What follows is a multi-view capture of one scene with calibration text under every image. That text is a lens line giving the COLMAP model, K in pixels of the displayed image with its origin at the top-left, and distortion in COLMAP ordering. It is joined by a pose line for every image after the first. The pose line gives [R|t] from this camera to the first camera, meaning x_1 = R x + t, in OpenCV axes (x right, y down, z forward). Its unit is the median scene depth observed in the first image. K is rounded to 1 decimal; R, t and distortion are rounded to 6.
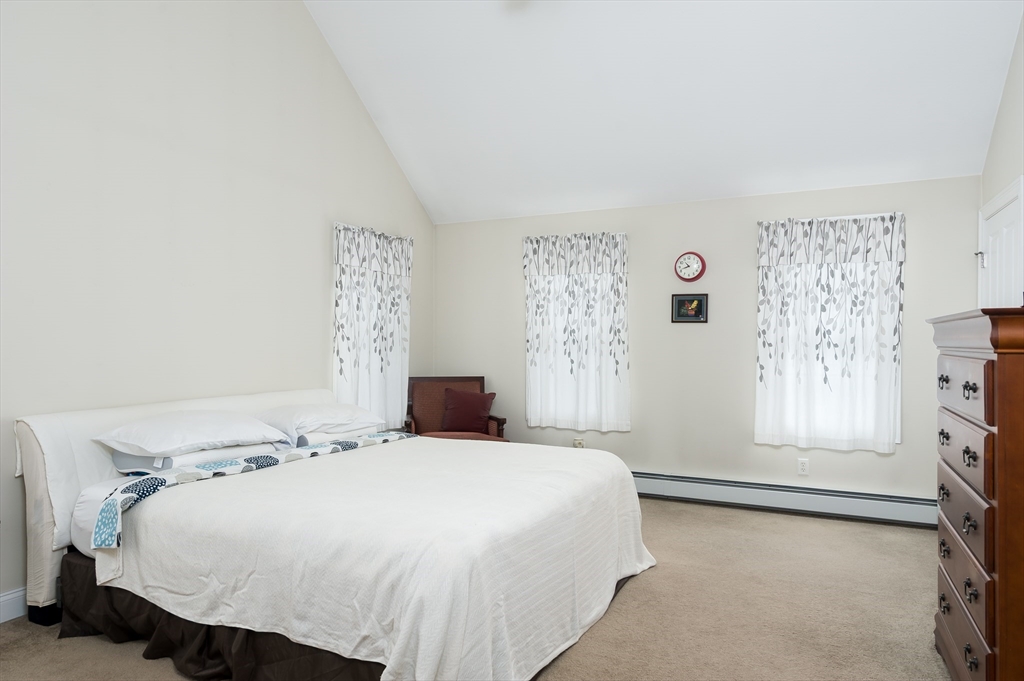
lens RADIAL K [[632.3, 0, 511.0], [0, 632.3, 343.9], [0, 0, 1]] dist [0.003616, 0.000279]
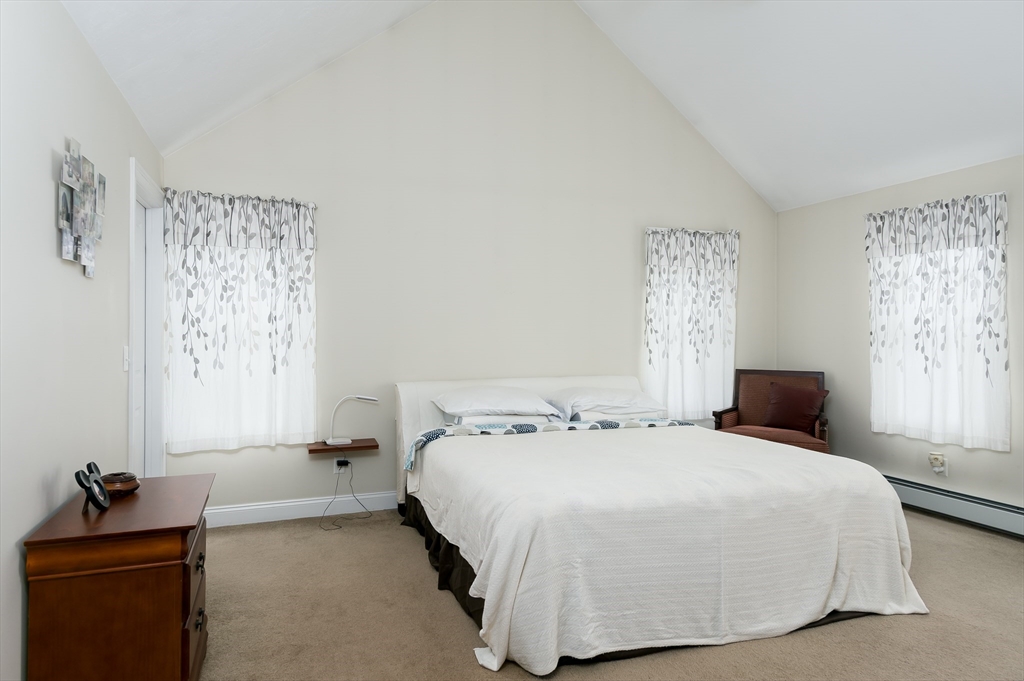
lens RADIAL K [[611.9, 0, 504.5], [0, 611.9, 333.3], [0, 0, 1]] dist [0.013923, -0.003742]
pose [[0.719943, -0.000902, -0.694032, 0.267673], [0.000351, 1.000000, -0.000935, -0.004234], [0.694033, 0.000429, 0.719943, 0.043437]]
